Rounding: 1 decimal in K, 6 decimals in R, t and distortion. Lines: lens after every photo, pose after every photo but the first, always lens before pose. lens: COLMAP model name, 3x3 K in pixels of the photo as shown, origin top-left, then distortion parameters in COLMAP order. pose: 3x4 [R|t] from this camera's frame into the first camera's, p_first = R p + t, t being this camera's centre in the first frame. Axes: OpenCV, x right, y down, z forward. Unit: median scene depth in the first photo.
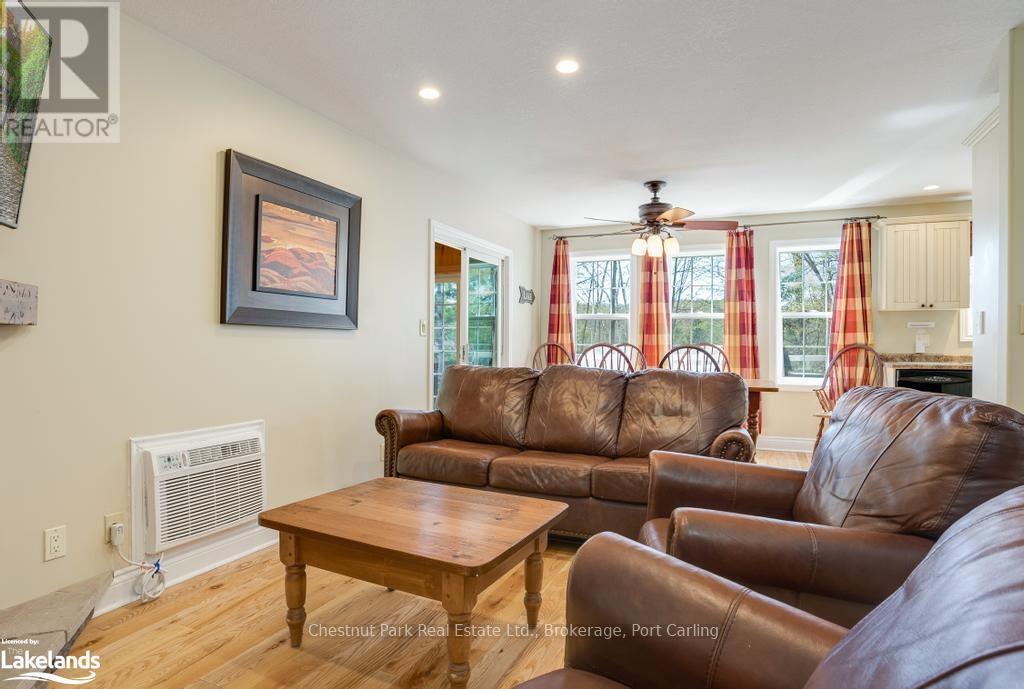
lens RADIAL K [[570.9, 0, 501.2], [0, 570.9, 339.2], [0, 0, 1]] dist [-0.029778, 0.000889]
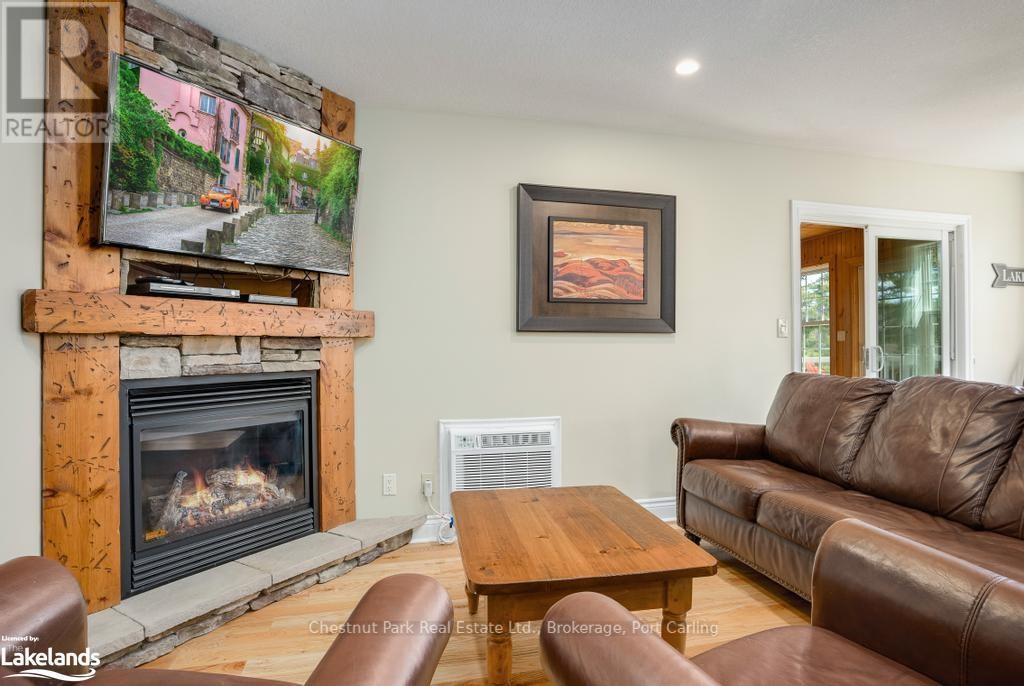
lens RADIAL K [[531.0, 0, 513.4], [0, 531.0, 352.9], [0, 0, 1]] dist [-0.039630, 0.014850]
pose [[0.621051, -0.001617, -0.783768, 0.313457], [0.014506, 0.999850, 0.009432, 0.004907], [0.783636, -0.017227, 0.620982, 0.254941]]
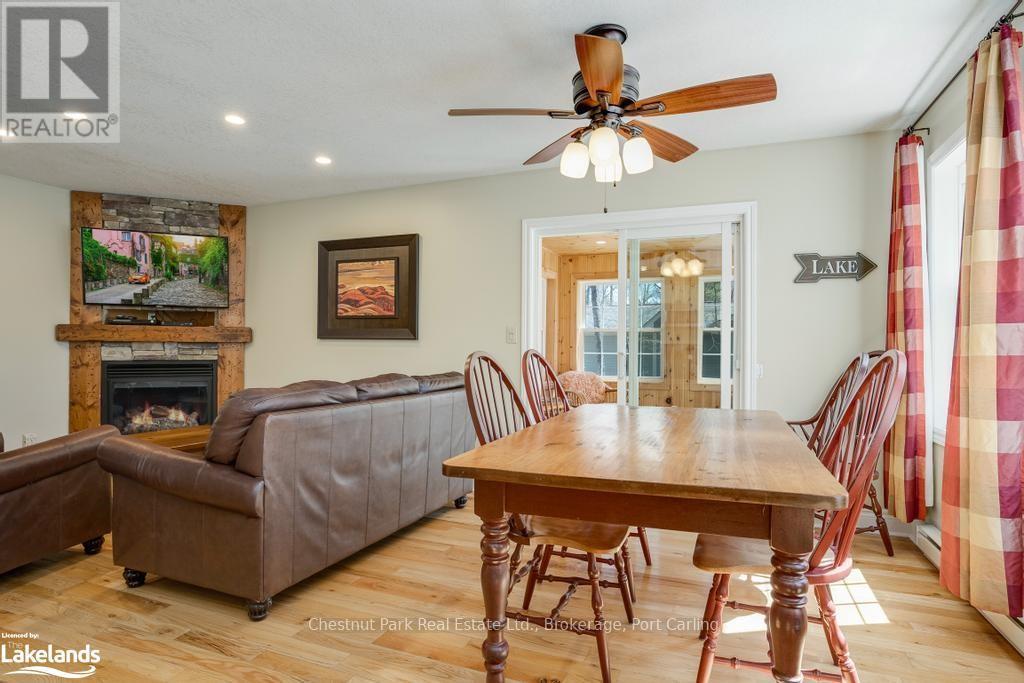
lens RADIAL K [[531.0, 0, 525.1], [0, 531.0, 367.8], [0, 0, 1]] dist [-0.039630, 0.014850]
pose [[0.071440, 0.020939, -0.997225, 1.032189], [-0.001839, 0.999781, 0.020861, 0.022726], [0.997443, 0.000344, 0.071463, 1.288115]]
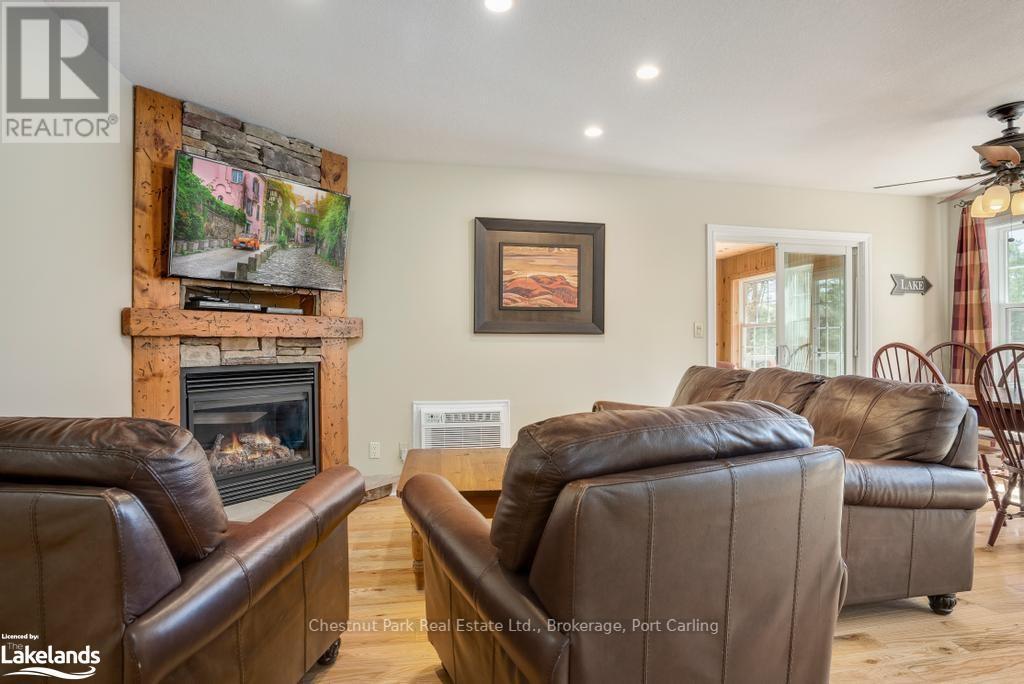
lens RADIAL K [[531.0, 0, 514.7], [0, 531.0, 358.1], [0, 0, 1]] dist [-0.039630, 0.014850]
pose [[0.589183, 0.008711, -0.807952, 0.605413], [0.013977, 0.999682, 0.020970, 0.008582], [0.807878, -0.023648, 0.588875, 0.208841]]
